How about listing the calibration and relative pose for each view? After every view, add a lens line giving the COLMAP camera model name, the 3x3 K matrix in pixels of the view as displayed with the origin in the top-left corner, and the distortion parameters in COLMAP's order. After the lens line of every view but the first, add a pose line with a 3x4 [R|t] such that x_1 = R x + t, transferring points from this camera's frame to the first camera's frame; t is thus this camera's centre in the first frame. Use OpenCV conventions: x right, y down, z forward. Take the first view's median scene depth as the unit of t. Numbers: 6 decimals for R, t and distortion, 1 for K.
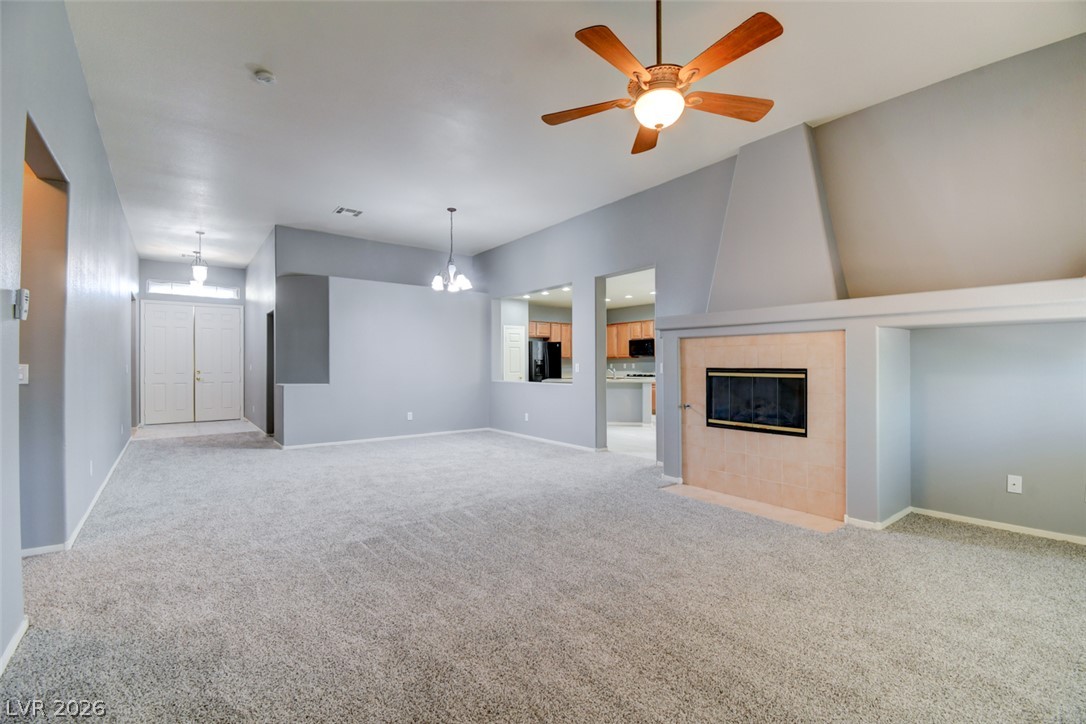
lens RADIAL K [[477.0, 0, 545.5], [0, 477.0, 360.0], [0, 0, 1]] dist [0.018613, -0.022609]
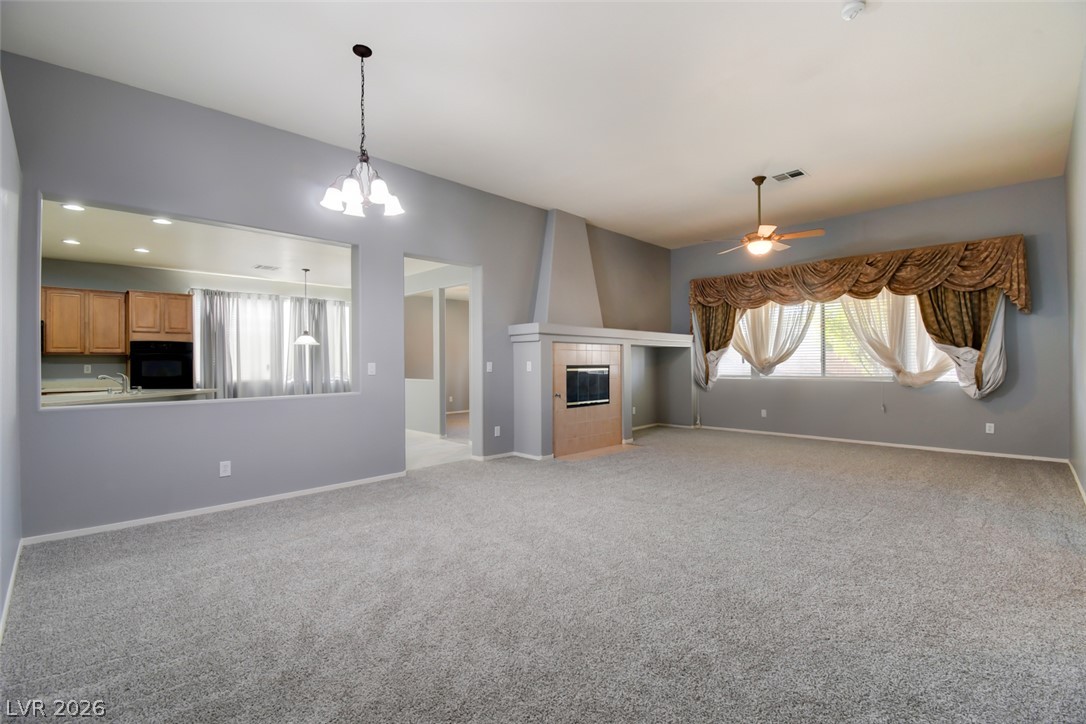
lens RADIAL K [[477.0, 0, 545.5], [0, 477.0, 360.0], [0, 0, 1]] dist [0.018613, -0.022609]
pose [[-0.132989, 0.011361, 0.991052, -0.637977], [-0.001619, 0.999930, -0.011681, 0.011237], [-0.991116, -0.003158, -0.132961, 0.796781]]
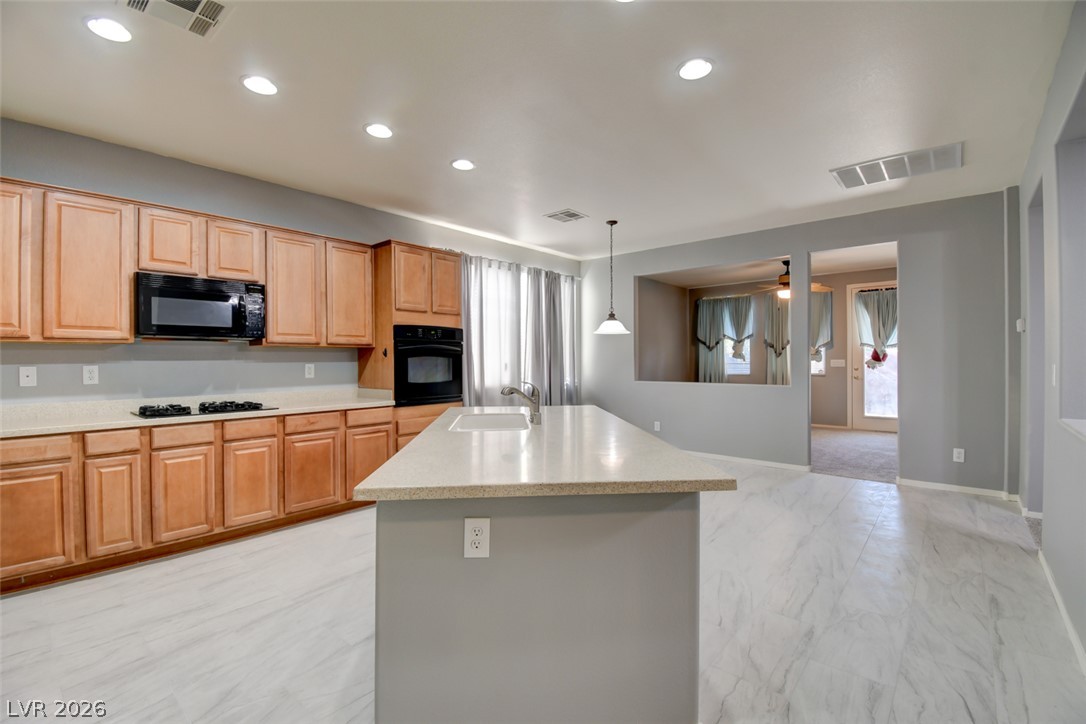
lens RADIAL K [[477.0, 0, 545.5], [0, 477.0, 360.0], [0, 0, 1]] dist [0.018613, -0.022609]
pose [[-0.198214, 0.002268, 0.980156, -0.189701], [-0.003837, 0.999988, -0.003090, 0.007246], [-0.980151, -0.004373, -0.198203, 1.426735]]
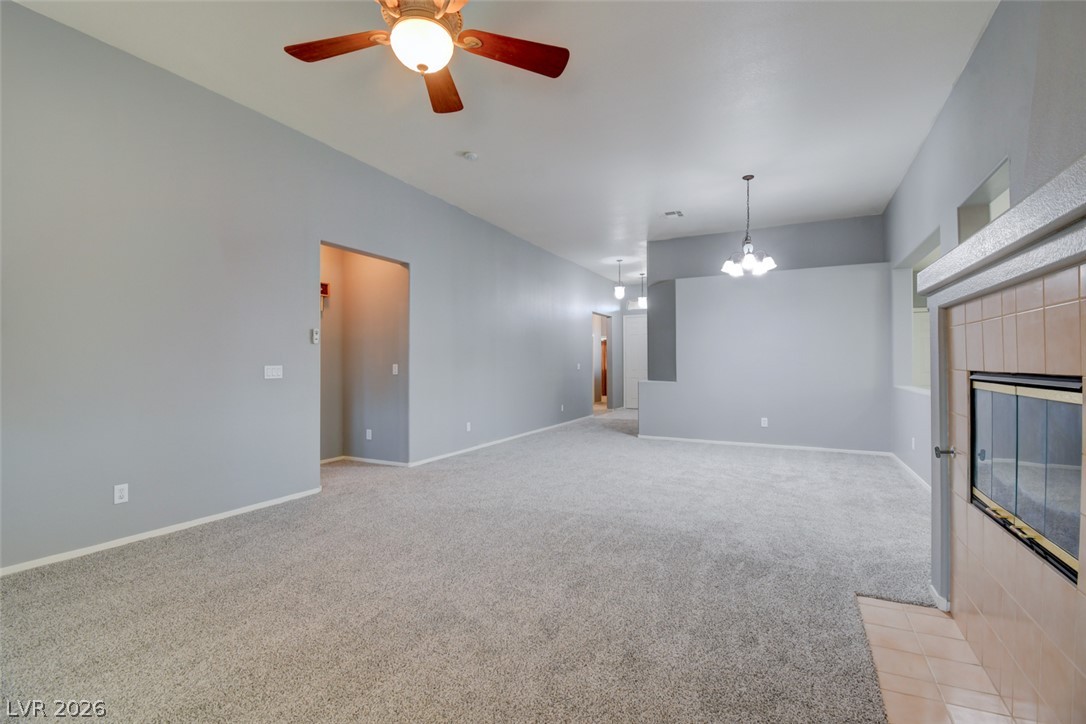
lens RADIAL K [[477.0, 0, 545.5], [0, 477.0, 360.0], [0, 0, 1]] dist [0.018613, -0.022609]
pose [[0.439897, -0.004971, -0.898034, 0.357988], [0.008449, 0.999963, -0.001396, 0.001495], [0.898008, -0.006974, 0.439923, 0.284070]]
